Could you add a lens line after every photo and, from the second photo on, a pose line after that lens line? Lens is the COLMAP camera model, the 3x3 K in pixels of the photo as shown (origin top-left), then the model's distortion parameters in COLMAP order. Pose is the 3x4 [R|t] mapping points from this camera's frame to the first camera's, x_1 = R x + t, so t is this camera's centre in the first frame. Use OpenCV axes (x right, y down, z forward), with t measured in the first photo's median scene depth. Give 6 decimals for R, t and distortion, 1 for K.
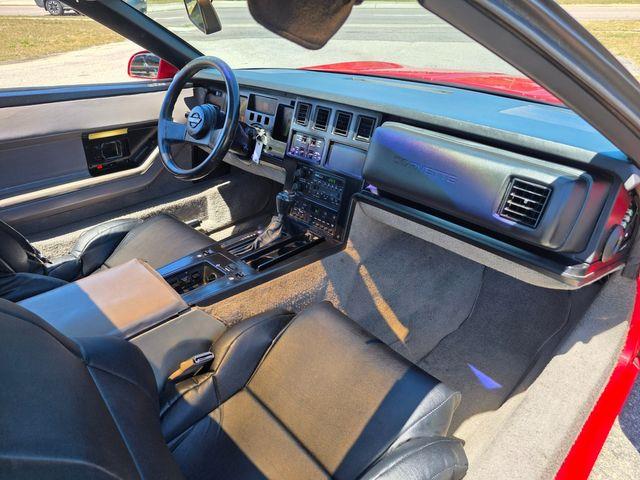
lens RADIAL K [[433.0, 0, 320.5], [0, 433.0, 241.6], [0, 0, 1]] dist [0.021177, -0.013787]
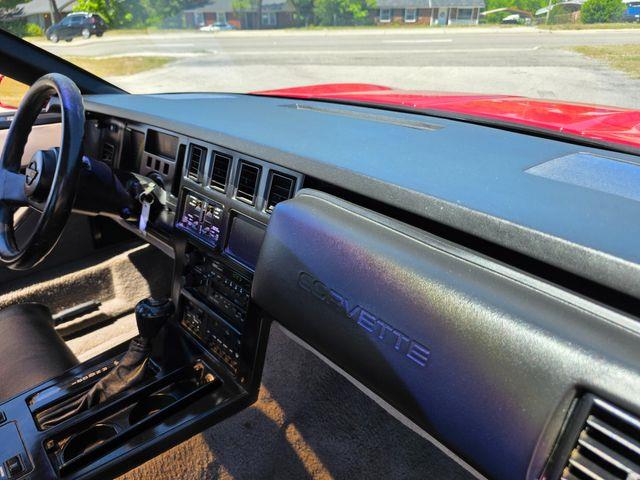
lens RADIAL K [[433.0, 0, 329.5], [0, 433.0, 232.4], [0, 0, 1]] dist [0.021177, -0.013787]
pose [[0.999836, -0.004807, -0.017461, 0.152873], [0.003517, 0.997312, -0.073188, -0.149130], [0.017765, 0.073114, 0.997165, 0.396744]]
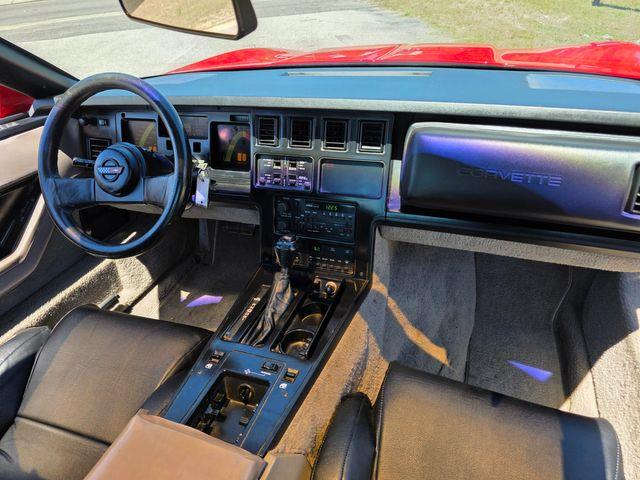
lens RADIAL K [[433.0, 0, 313.9], [0, 433.0, 244.1], [0, 0, 1]] dist [0.021177, -0.013787]
pose [[0.901479, -0.279732, 0.330280, -0.265783], [0.265875, 0.960036, 0.087418, -0.146674], [-0.341534, 0.009008, 0.939826, 0.260240]]
